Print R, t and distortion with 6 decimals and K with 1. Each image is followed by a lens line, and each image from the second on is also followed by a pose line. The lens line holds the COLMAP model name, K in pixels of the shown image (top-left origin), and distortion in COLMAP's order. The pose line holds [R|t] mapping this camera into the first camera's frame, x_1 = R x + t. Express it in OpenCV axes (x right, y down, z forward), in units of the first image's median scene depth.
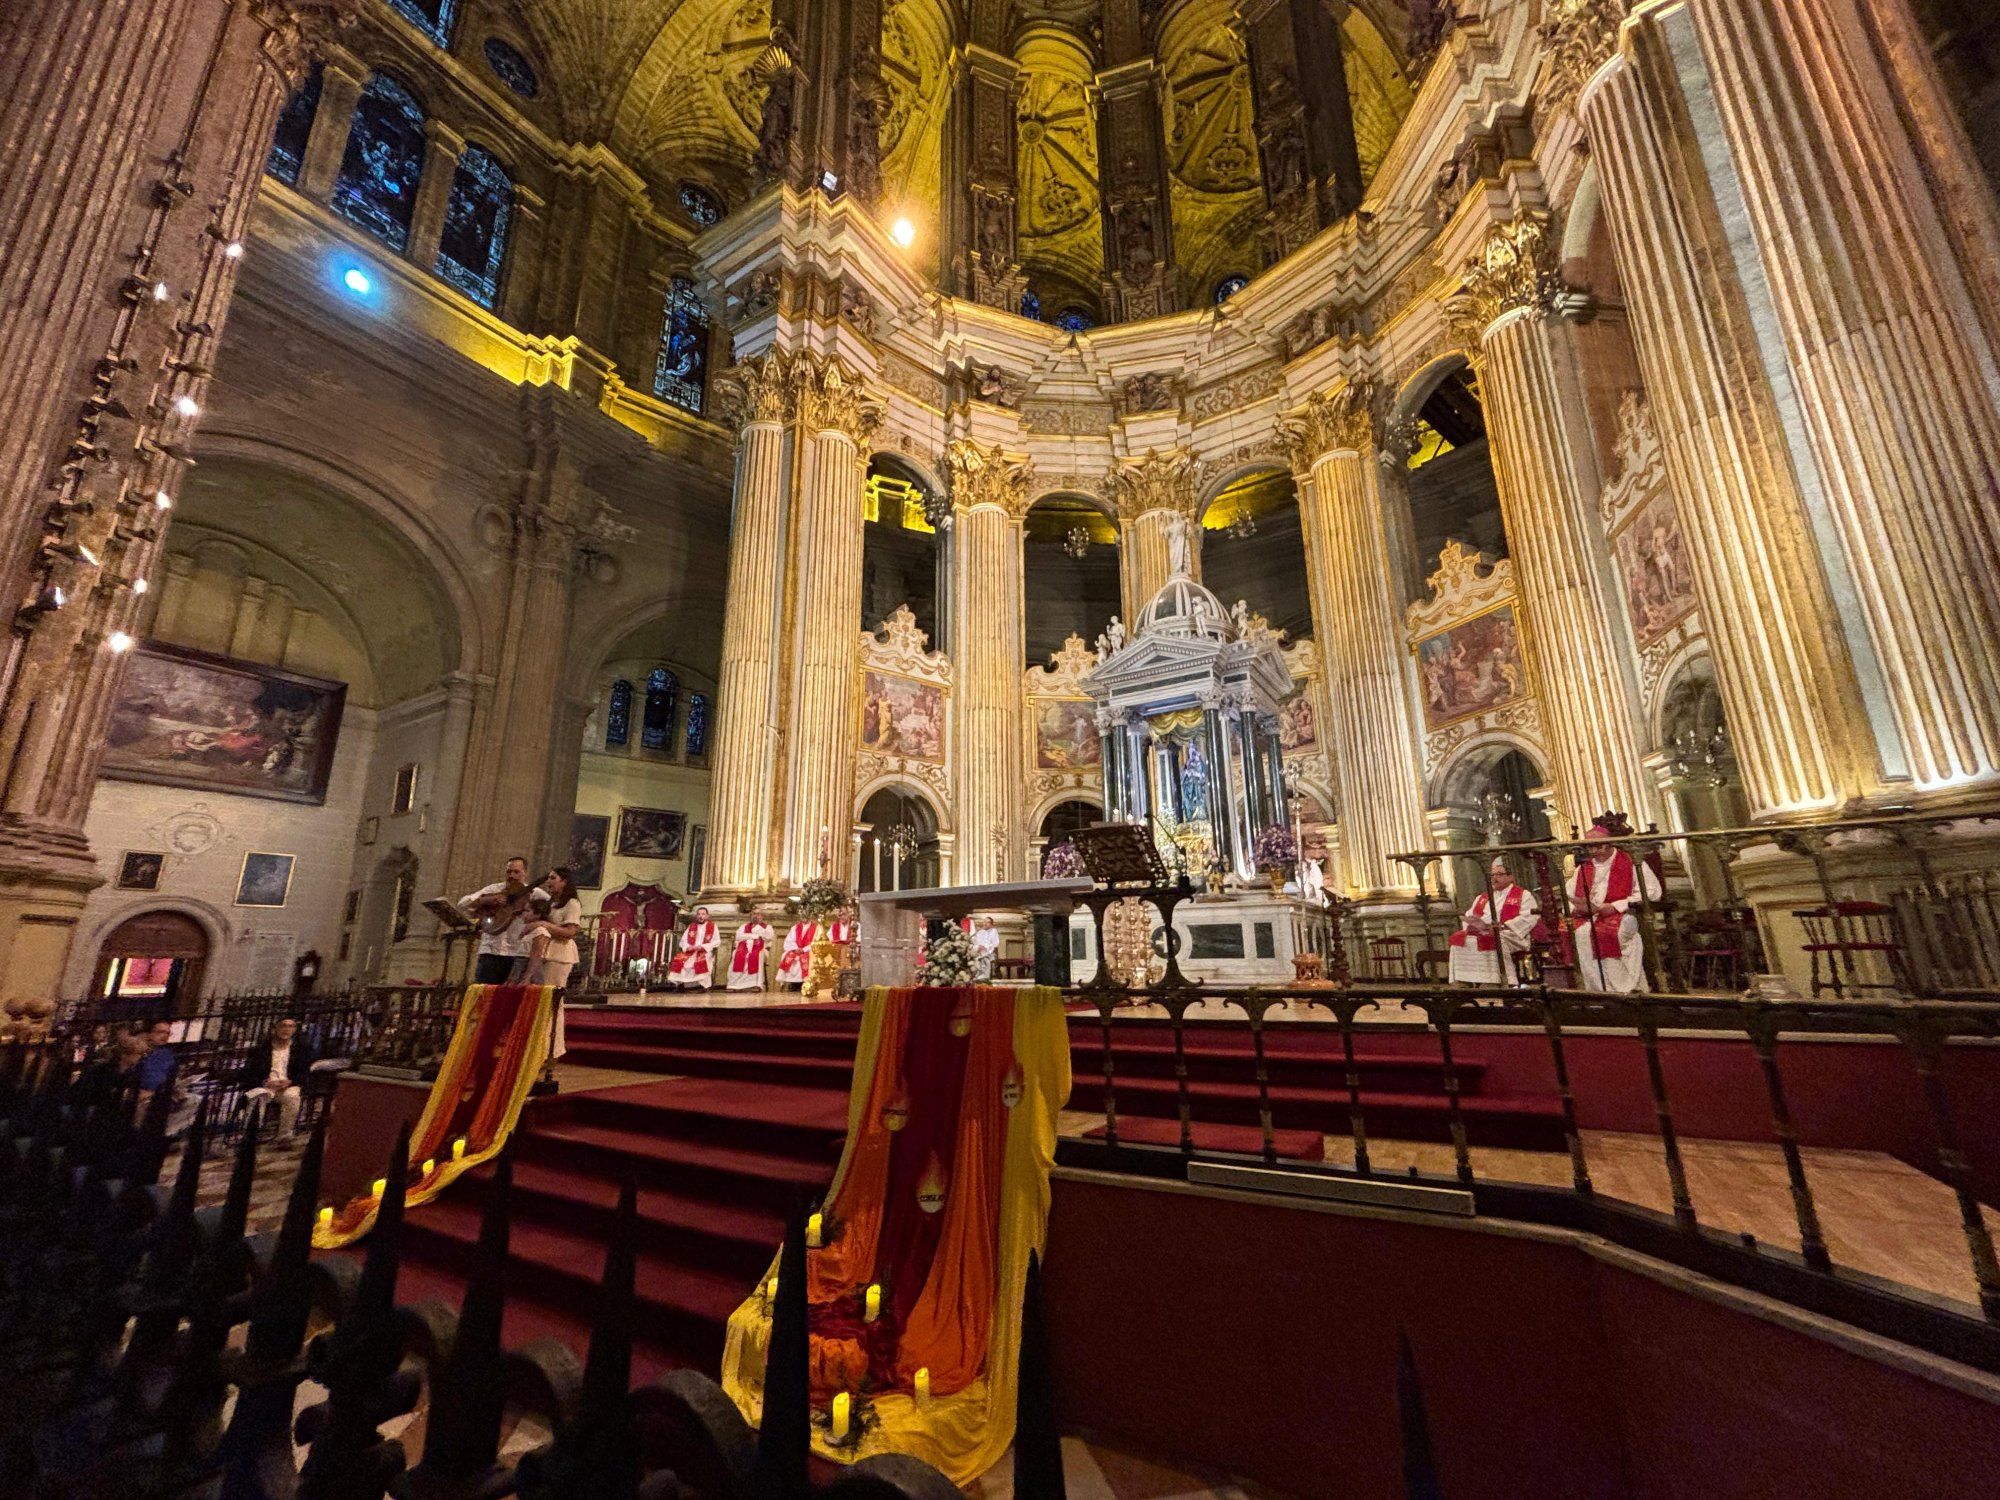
lens RADIAL K [[811.5, 0, 1000.0], [0, 811.5, 750.0], [0, 0, 1]] dist [0.027541, -0.027189]
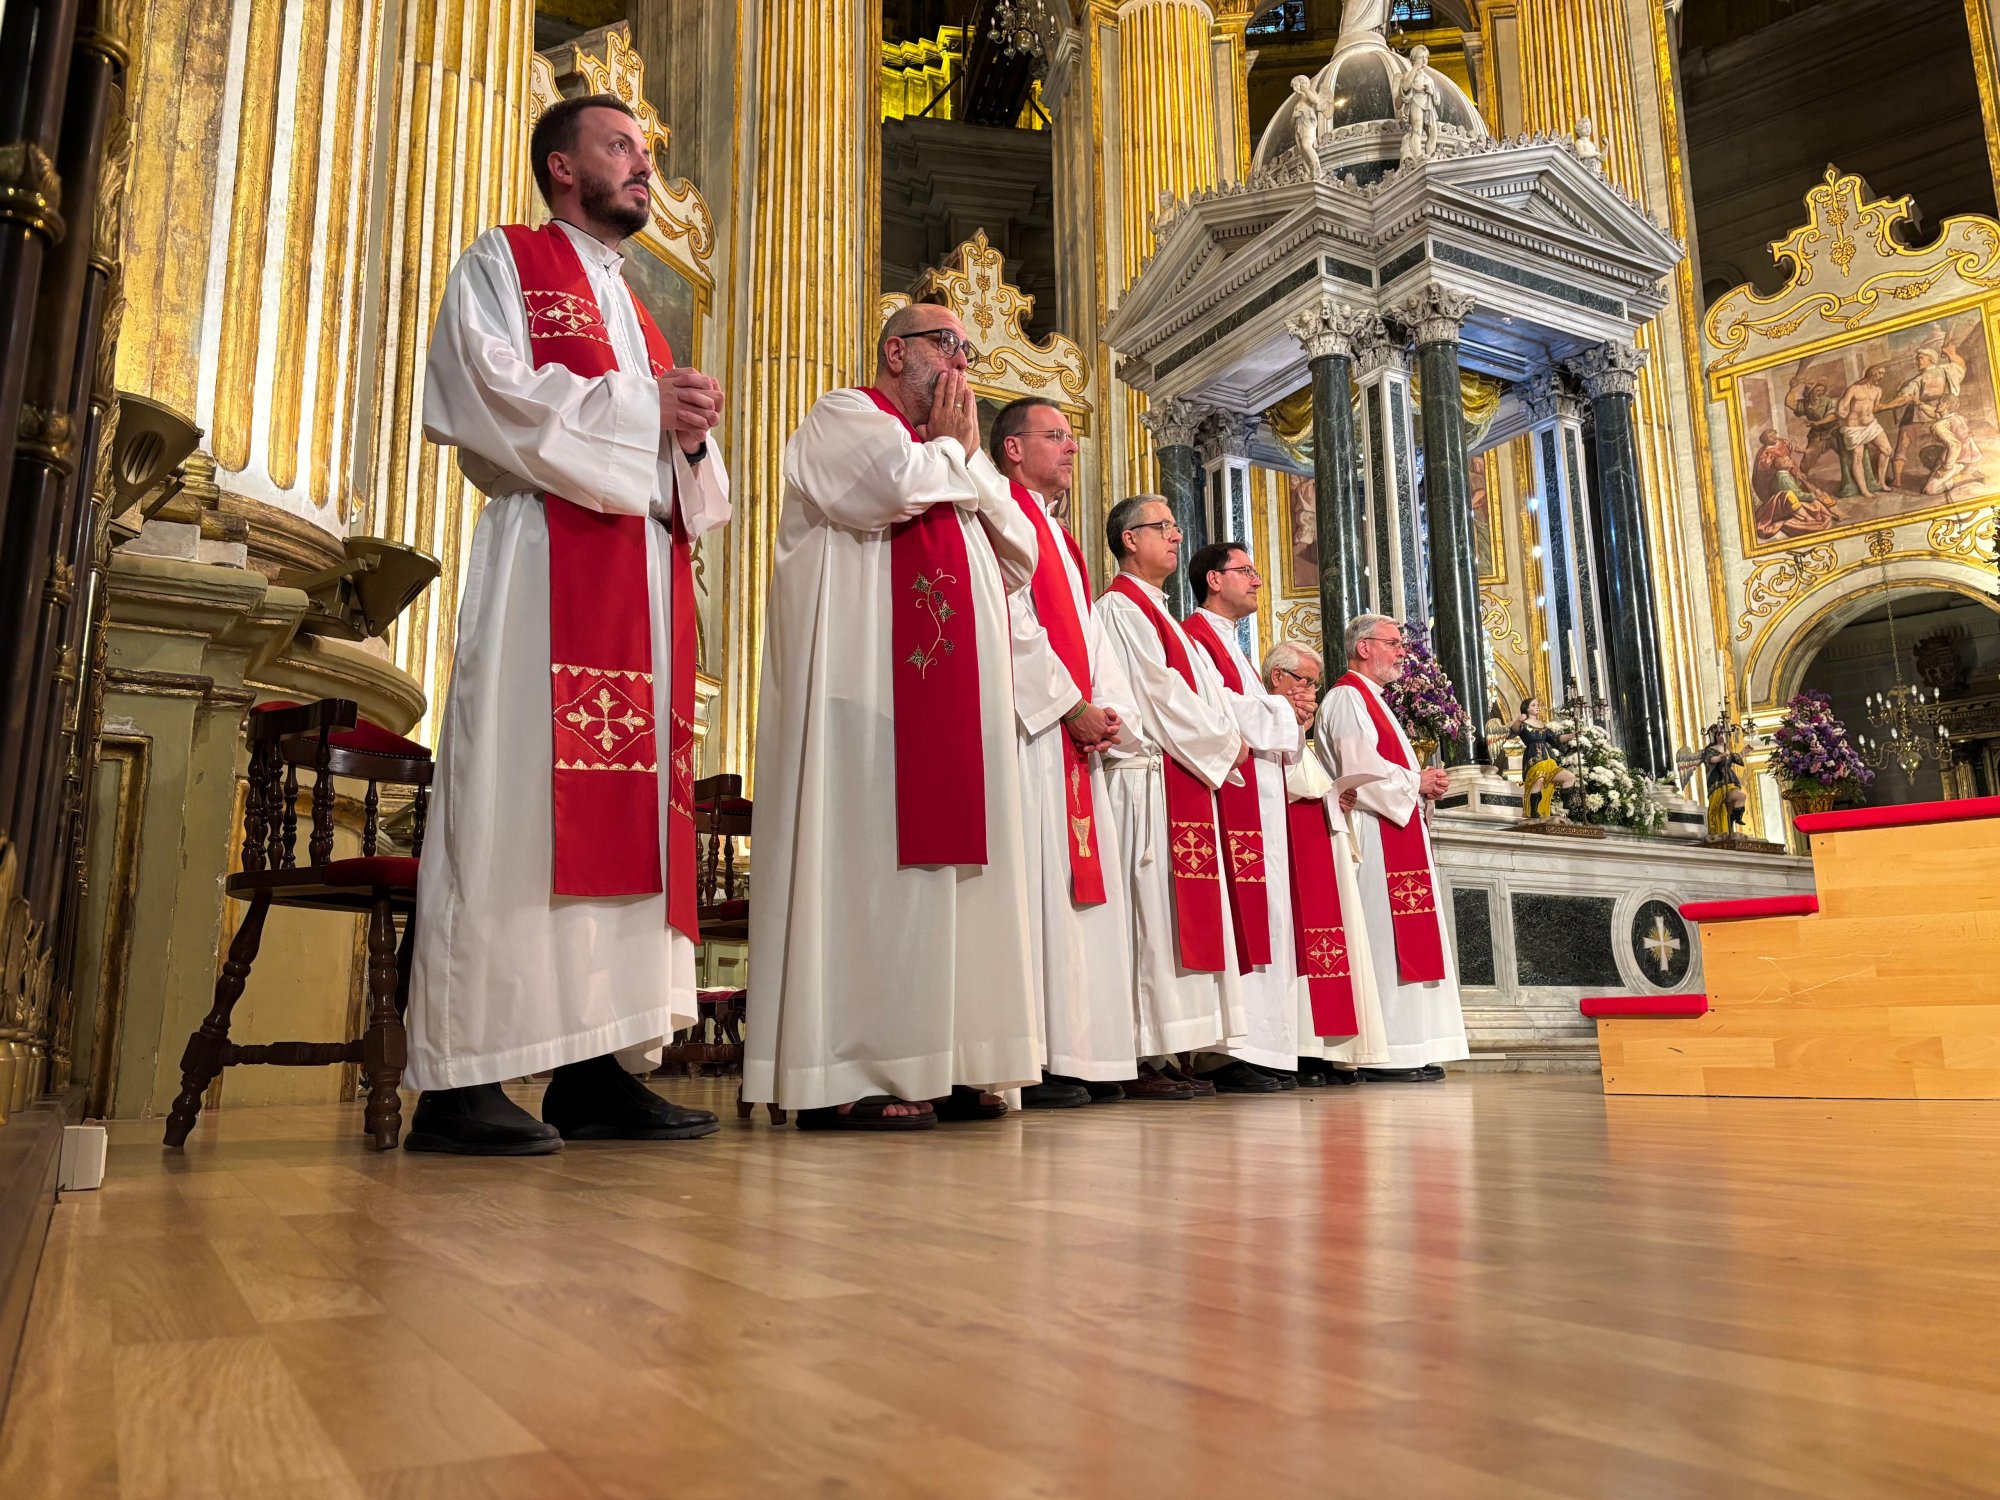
lens RADIAL K [[1513.5, 0, 975.1], [0, 1513.5, 735.3], [0, 0, 1]] dist [0.053861, -0.062761]
pose [[0.477847, 0.184348, 0.858882, -0.403338], [-0.220724, 0.971561, -0.085731, 0.195506], [-0.850261, -0.148609, 0.504948, 0.665919]]
